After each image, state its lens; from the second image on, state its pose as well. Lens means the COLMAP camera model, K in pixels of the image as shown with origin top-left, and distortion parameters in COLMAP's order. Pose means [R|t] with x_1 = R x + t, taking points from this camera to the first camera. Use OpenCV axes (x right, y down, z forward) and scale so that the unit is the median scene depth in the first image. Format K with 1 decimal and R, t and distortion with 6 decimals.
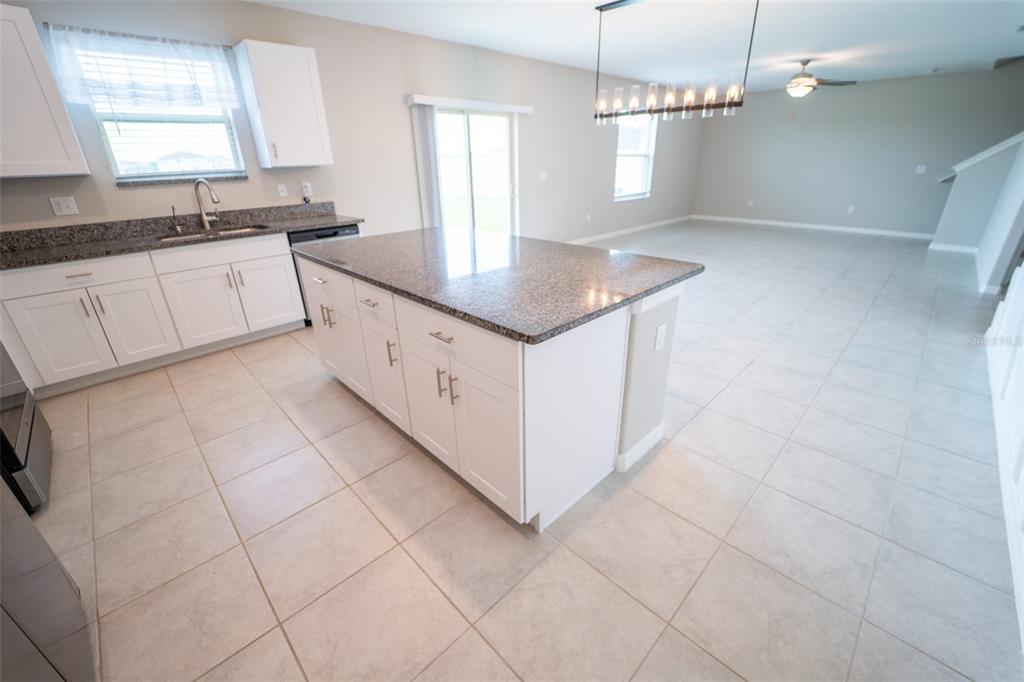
lens RADIAL K [[415.7, 0, 512.1], [0, 415.7, 339.6], [0, 0, 1]] dist [-0.023819, -0.000085]
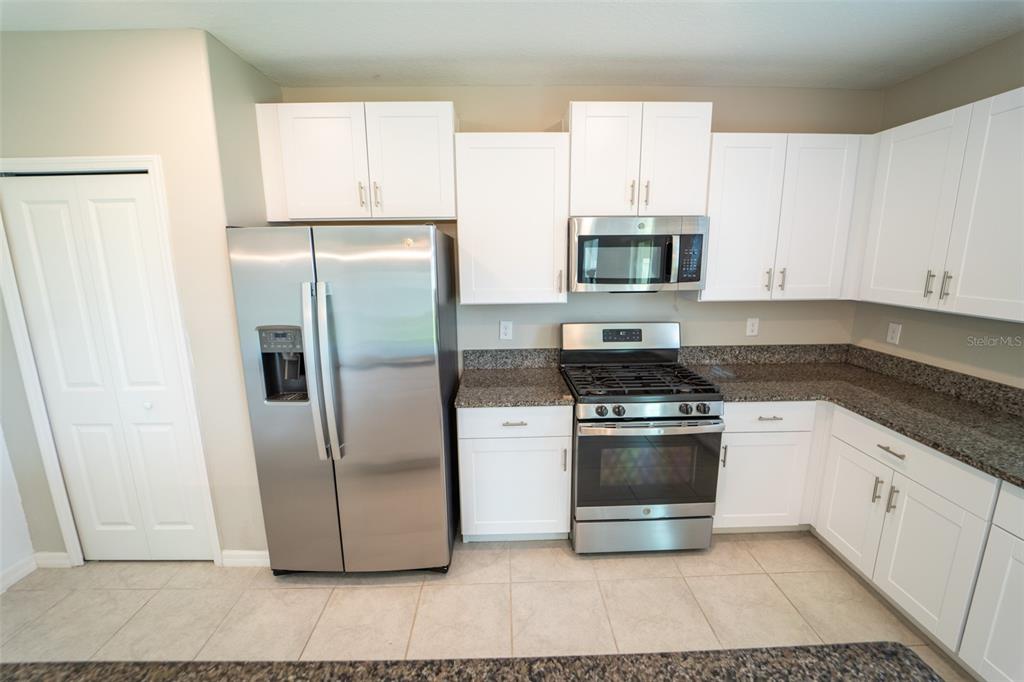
lens RADIAL K [[418.4, 0, 512.0], [0, 418.4, 341.0], [0, 0, 1]] dist [-0.024059, 0.000909]
pose [[-0.683506, 0.172532, -0.709262, -0.122127], [-0.267186, 0.845097, 0.463058, -0.357322], [0.679287, 0.506008, -0.531531, 0.633039]]
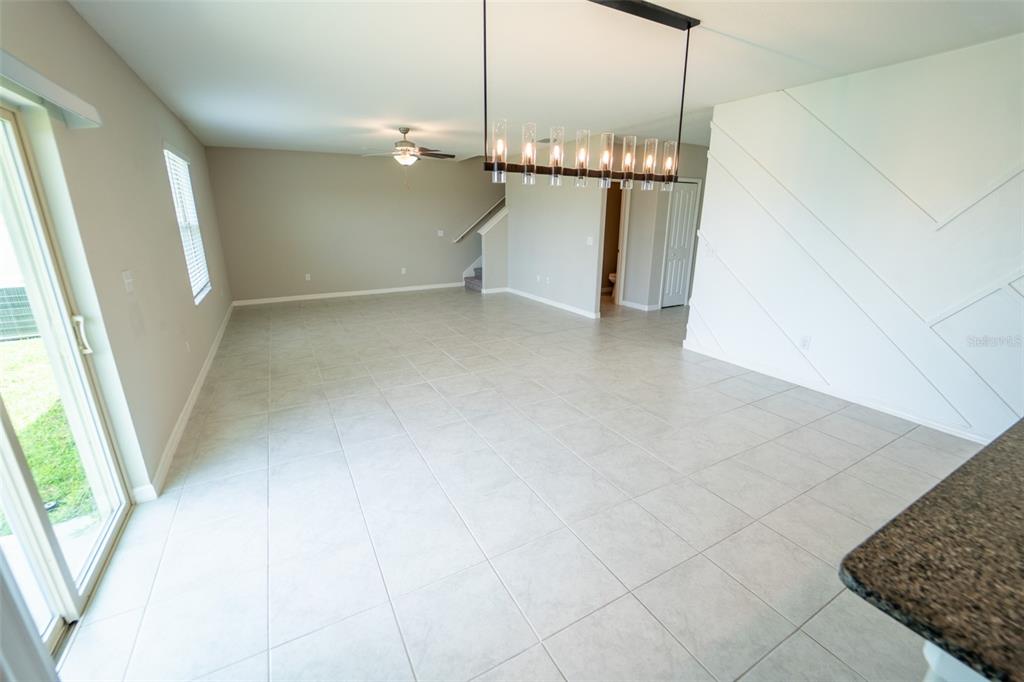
lens RADIAL K [[418.4, 0, 512.0], [0, 418.4, 341.0], [0, 0, 1]] dist [-0.024059, 0.000909]
pose [[0.272215, -0.258071, 0.926983, -0.375604], [0.377142, 0.914899, 0.143956, -0.477003], [-0.885248, 0.310417, 0.346379, 1.011257]]
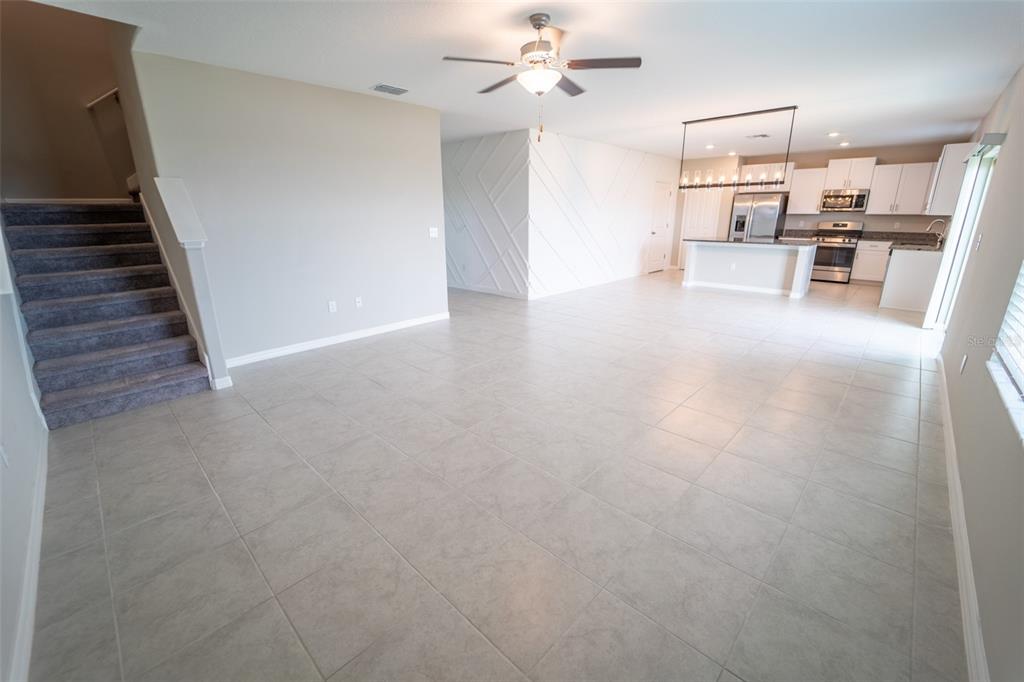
lens RADIAL K [[418.4, 0, 512.0], [0, 418.4, 341.0], [0, 0, 1]] dist [-0.024059, 0.000909]
pose [[-0.999059, 0.036911, -0.022753, 1.293814], [0.013374, 0.761469, 0.648063, -1.190789], [0.041247, 0.647149, -0.761247, 2.664162]]
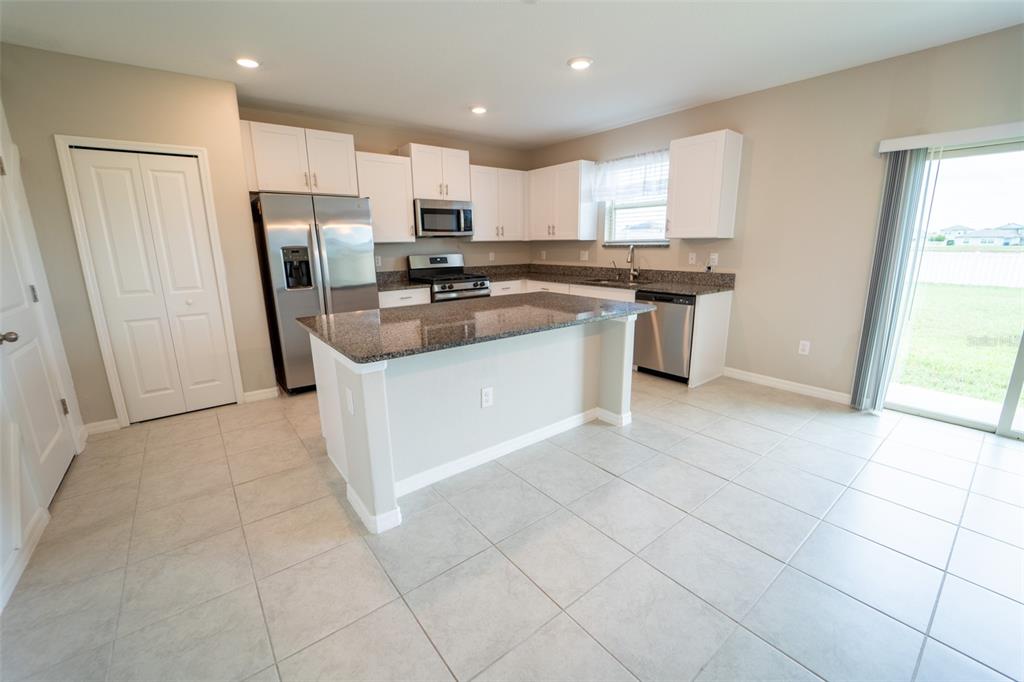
lens RADIAL K [[416.7, 0, 513.7], [0, 416.7, 340.5], [0, 0, 1]] dist [-0.022690, 0.000750]
pose [[-0.107033, 0.248378, -0.962732, 0.709993], [-0.380819, 0.884211, 0.270458, -0.322691], [0.918434, 0.395574, -0.000053, 0.727634]]
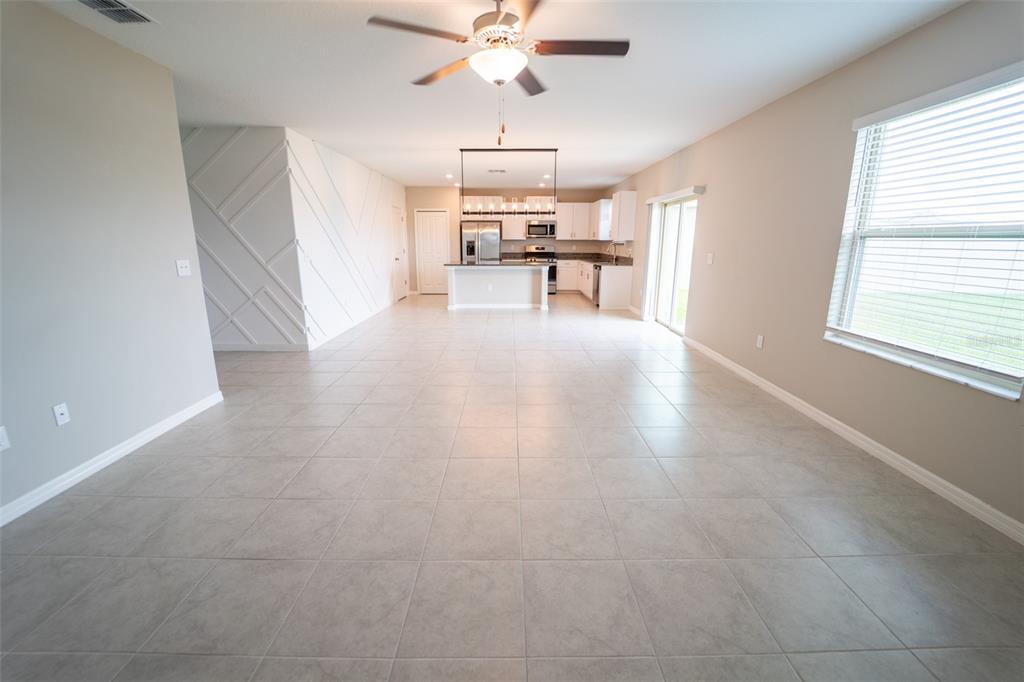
lens RADIAL K [[416.7, 0, 513.7], [0, 416.7, 340.5], [0, 0, 1]] dist [-0.022690, 0.000750]
pose [[-0.692757, 0.189175, -0.695917, 1.701097], [-0.276094, 0.821894, 0.498260, -1.024575], [0.666228, 0.537312, -0.517142, 2.262619]]
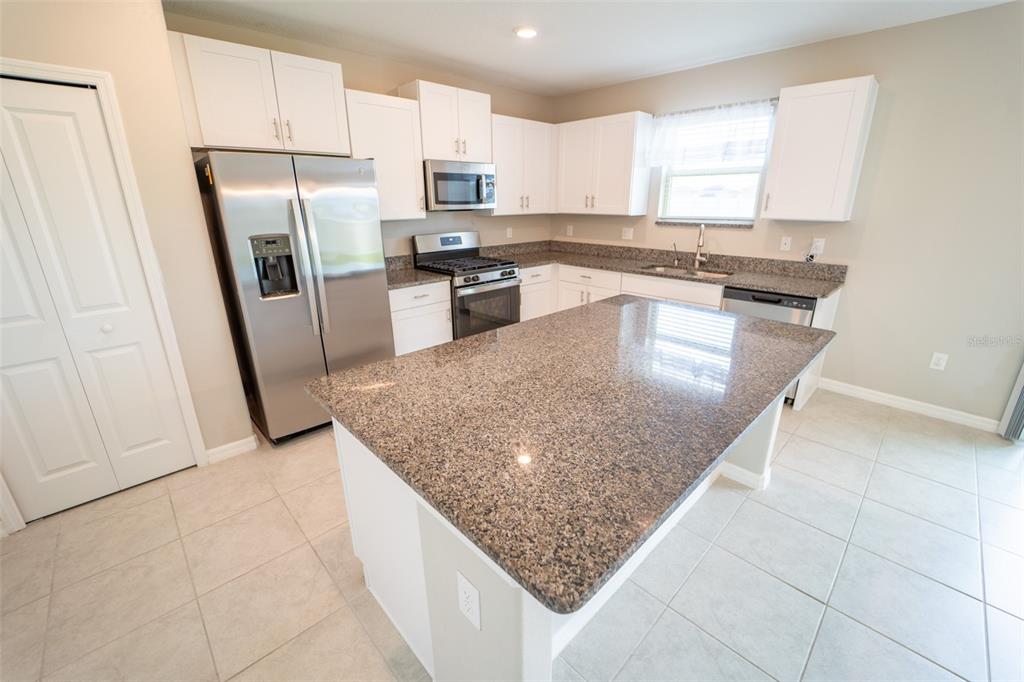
lens RADIAL K [[415.7, 0, 512.1], [0, 415.7, 339.6], [0, 0, 1]] dist [-0.023819, -0.000085]
pose [[-0.010548, 0.337116, -0.941404, 0.402813], [-0.390490, 0.865314, 0.314243, -0.260759], [0.920547, 0.370924, 0.122513, 0.476642]]
